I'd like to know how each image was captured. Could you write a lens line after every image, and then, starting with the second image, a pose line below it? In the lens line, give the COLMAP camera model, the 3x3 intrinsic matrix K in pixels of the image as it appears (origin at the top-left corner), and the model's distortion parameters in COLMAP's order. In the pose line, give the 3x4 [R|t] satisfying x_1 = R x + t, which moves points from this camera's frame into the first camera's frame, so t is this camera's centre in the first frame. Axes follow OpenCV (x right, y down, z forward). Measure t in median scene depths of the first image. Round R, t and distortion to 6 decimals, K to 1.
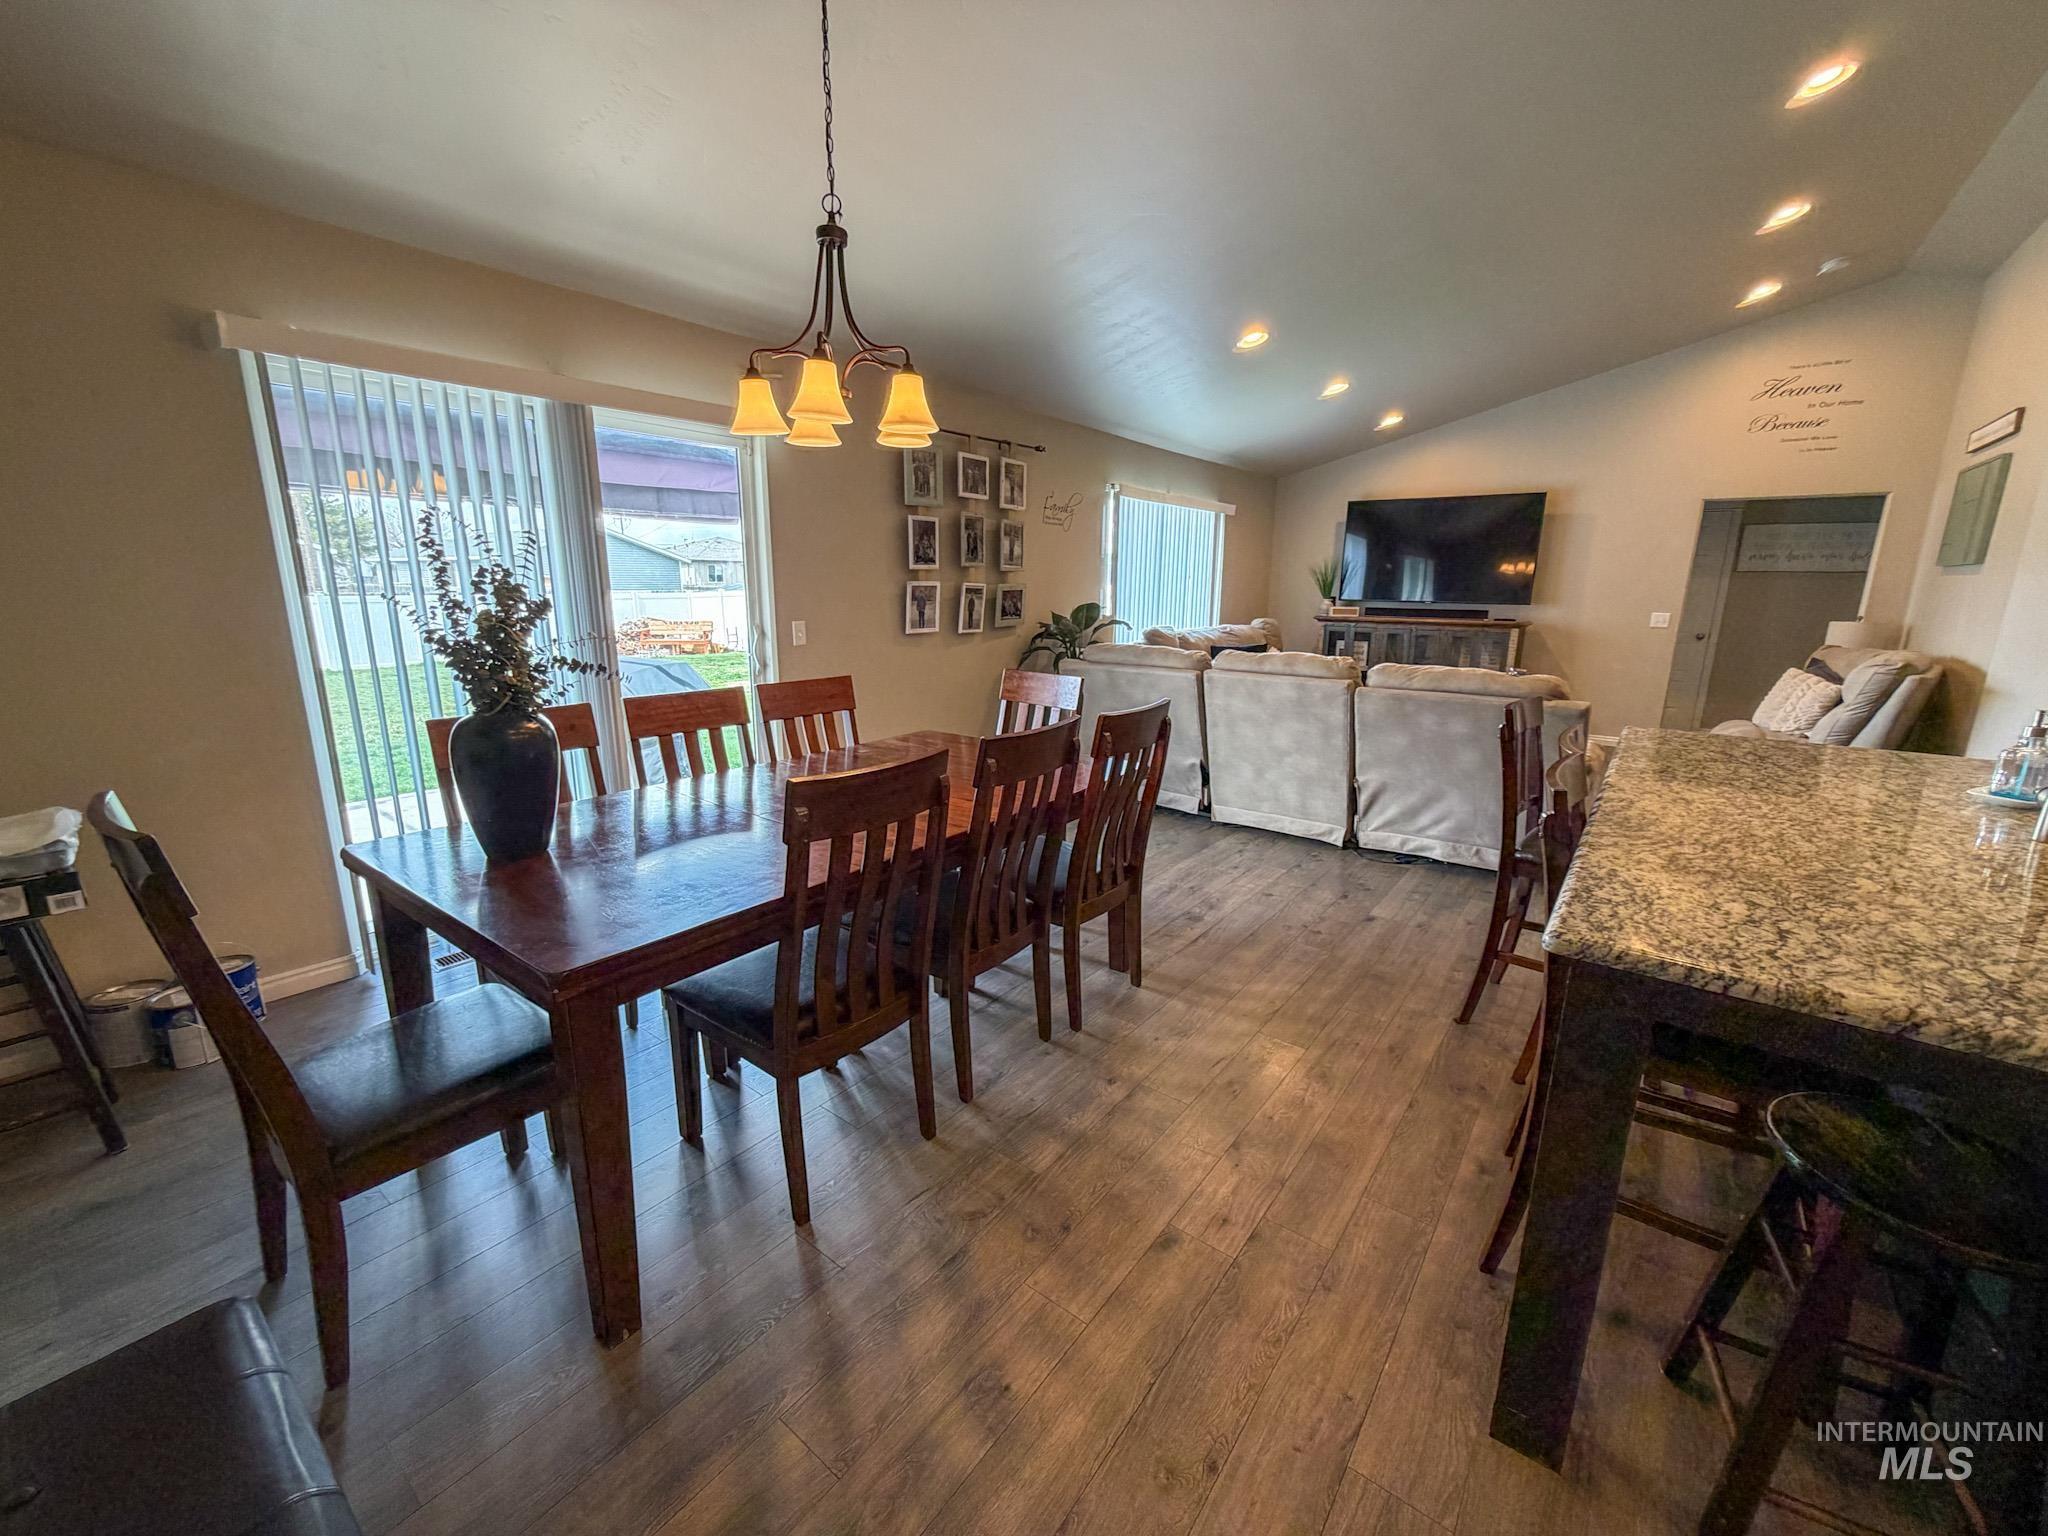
lens RADIAL K [[828.6, 0, 1017.4], [0, 828.6, 776.6], [0, 0, 1]] dist [-0.001119, 0.000204]
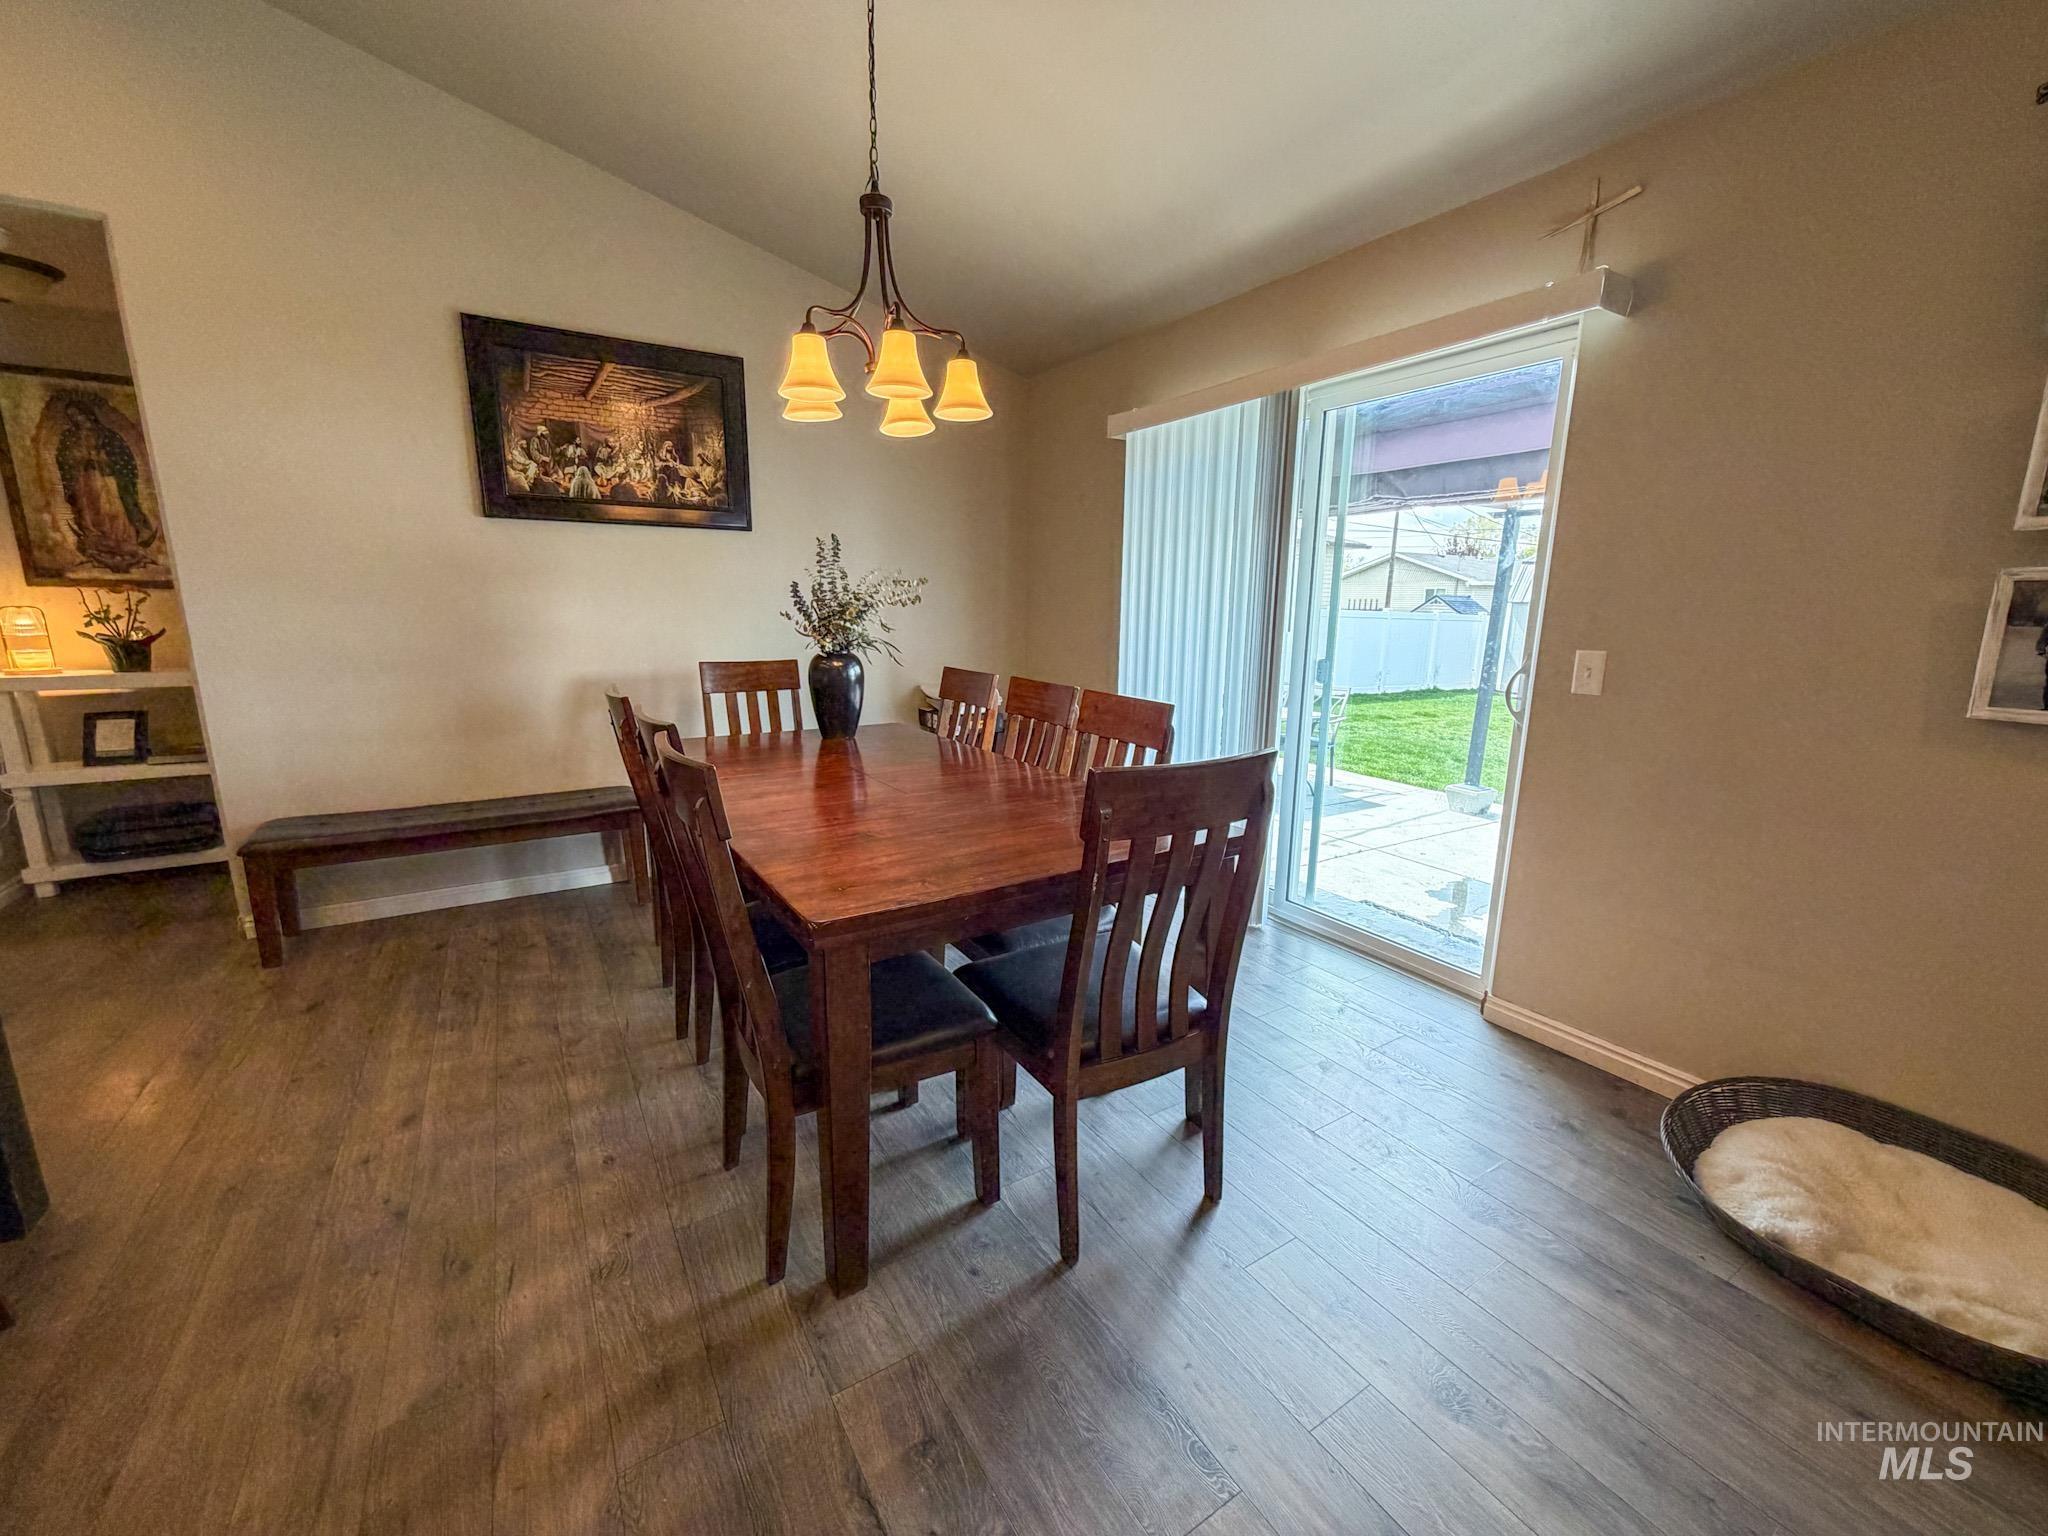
lens RADIAL K [[828.6, 0, 1014.1], [0, 828.6, 772.2], [0, 0, 1]] dist [-0.001119, 0.000204]
pose [[-0.343726, 0.192973, -0.919029, 0.642450], [-0.209986, 0.938083, 0.275511, -0.315286], [0.915292, 0.287683, -0.281922, 1.429680]]
